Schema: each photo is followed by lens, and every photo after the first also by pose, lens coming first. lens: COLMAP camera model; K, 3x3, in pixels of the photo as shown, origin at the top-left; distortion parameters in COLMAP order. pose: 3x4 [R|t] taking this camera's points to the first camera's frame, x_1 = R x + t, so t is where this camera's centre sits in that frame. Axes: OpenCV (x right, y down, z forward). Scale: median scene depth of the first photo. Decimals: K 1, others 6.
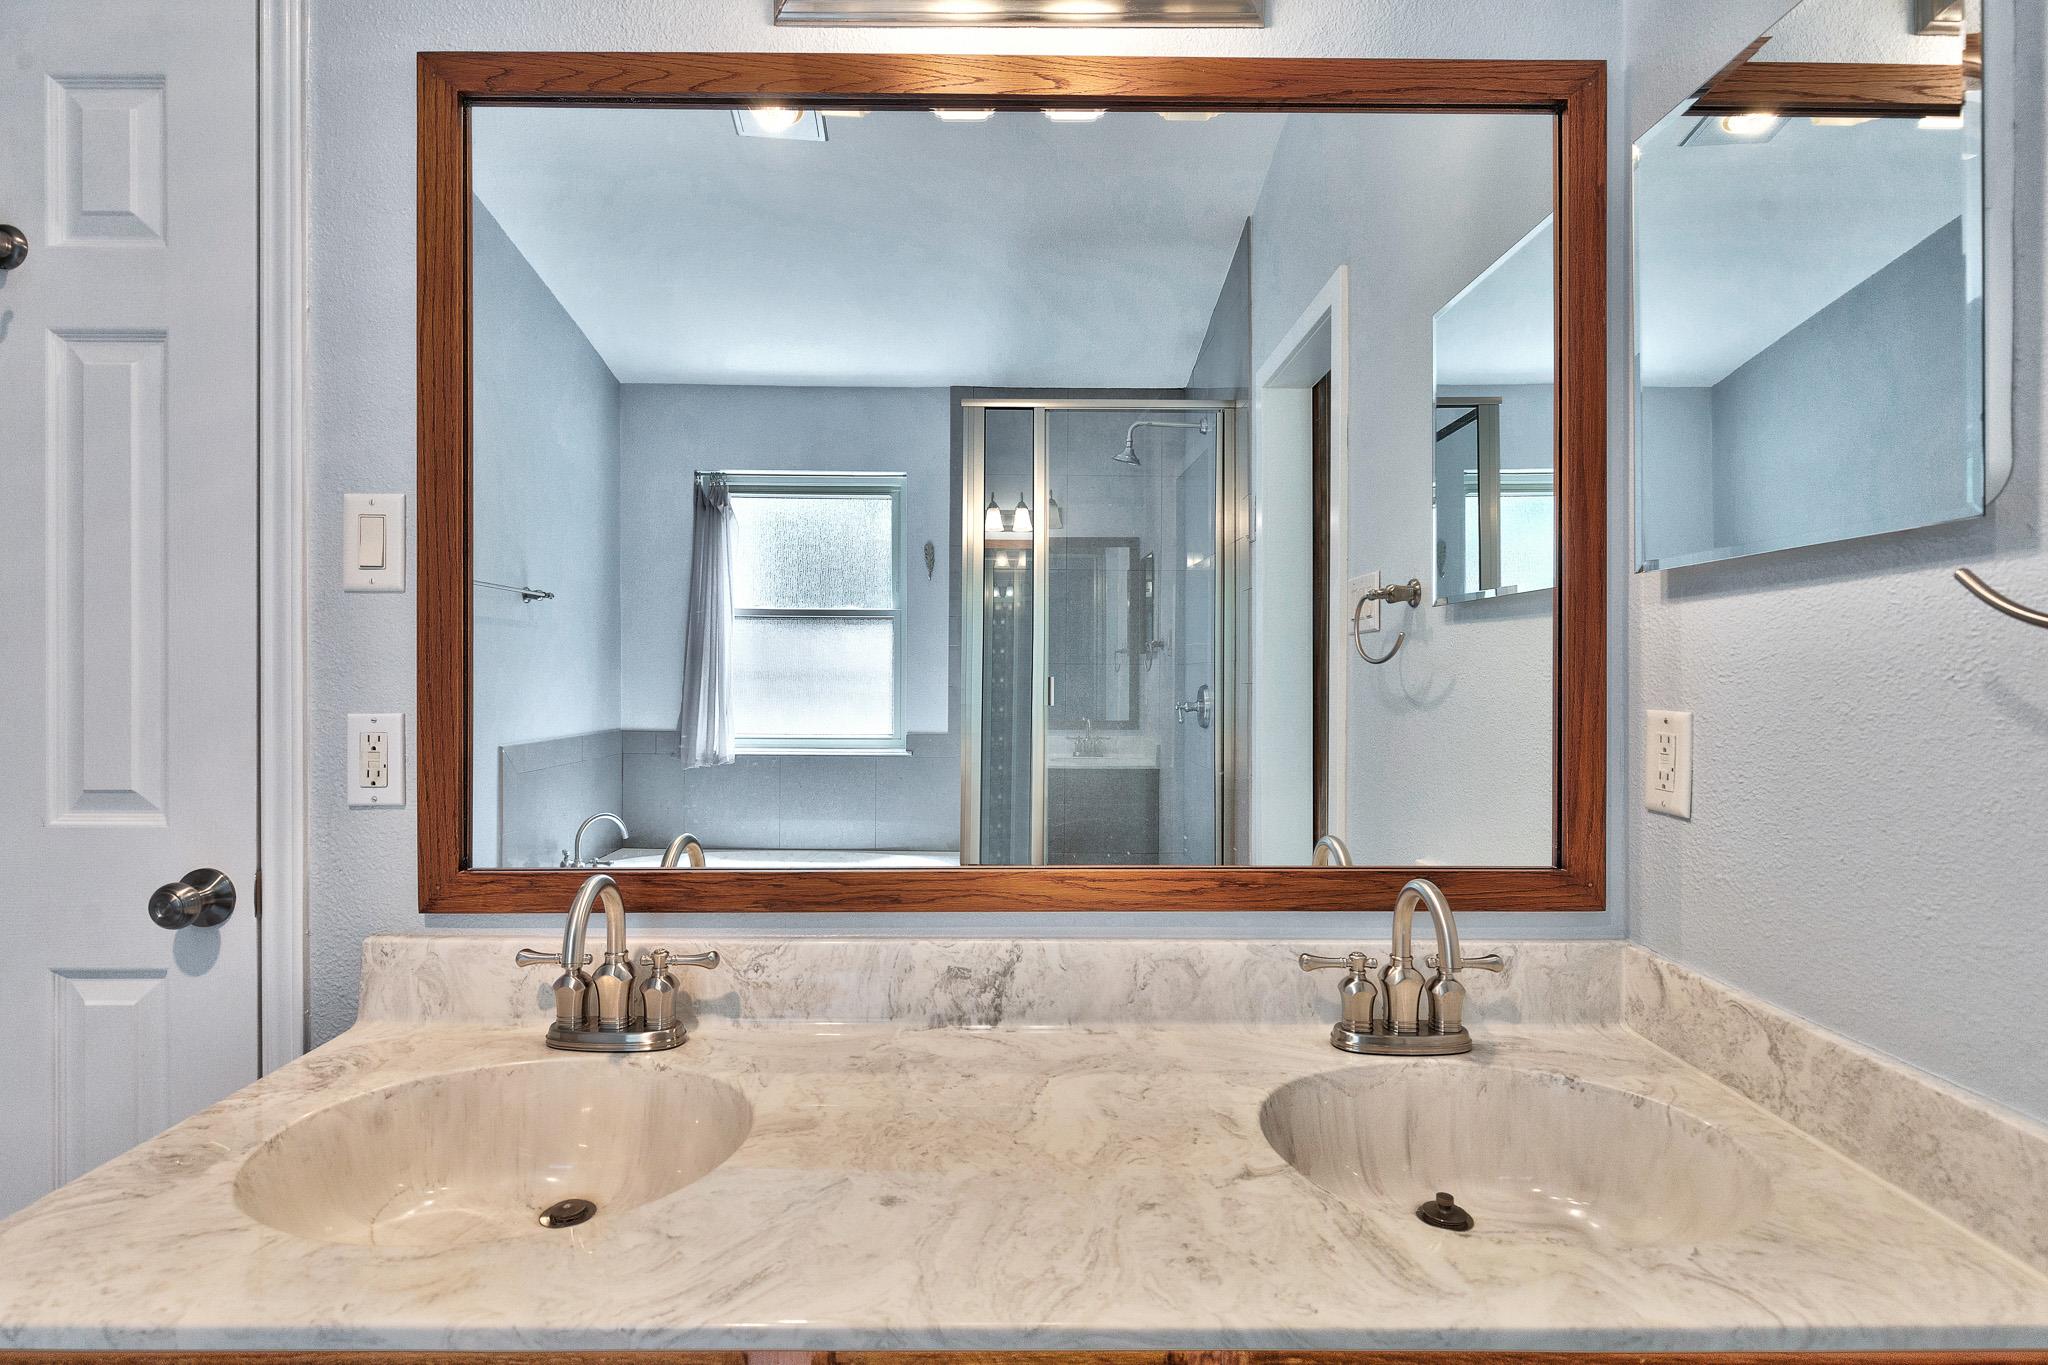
lens RADIAL K [[969.5, 0, 1024.0], [0, 969.5, 682.5], [0, 0, 1]] dist [0.000697, -0.001596]
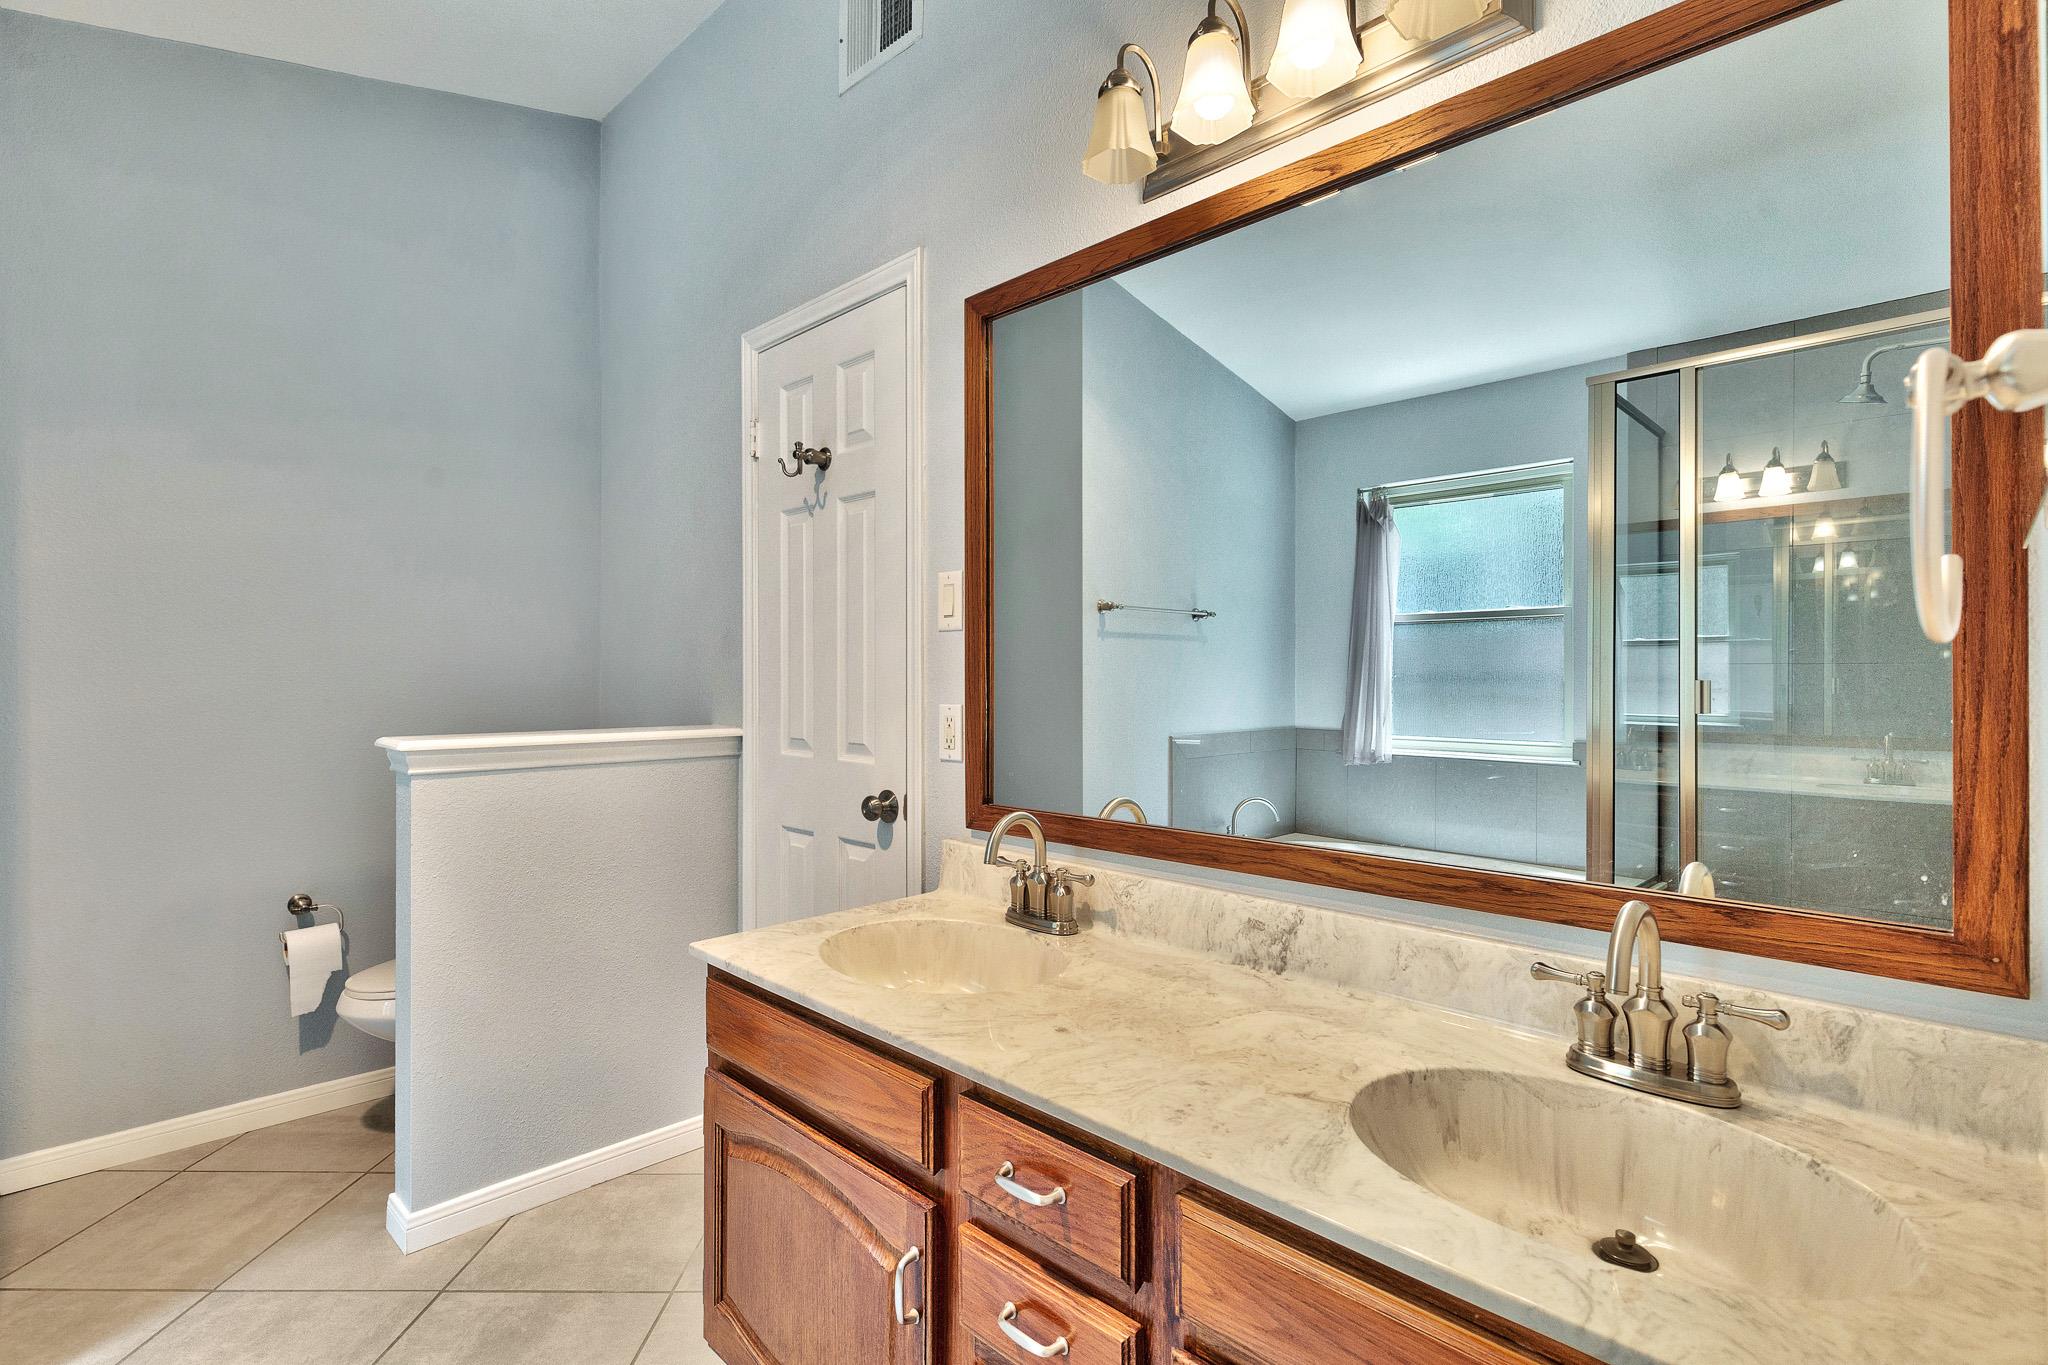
lens RADIAL K [[972.2, 0, 1024.0], [0, 972.2, 682.5], [0, 0, 1]] dist [-0.002594, -0.000303]
pose [[0.701472, 0.001666, -0.712695, 0.603434], [-0.003265, 0.999994, -0.000876, -0.004796], [0.712690, 0.002941, 0.701473, -0.073315]]
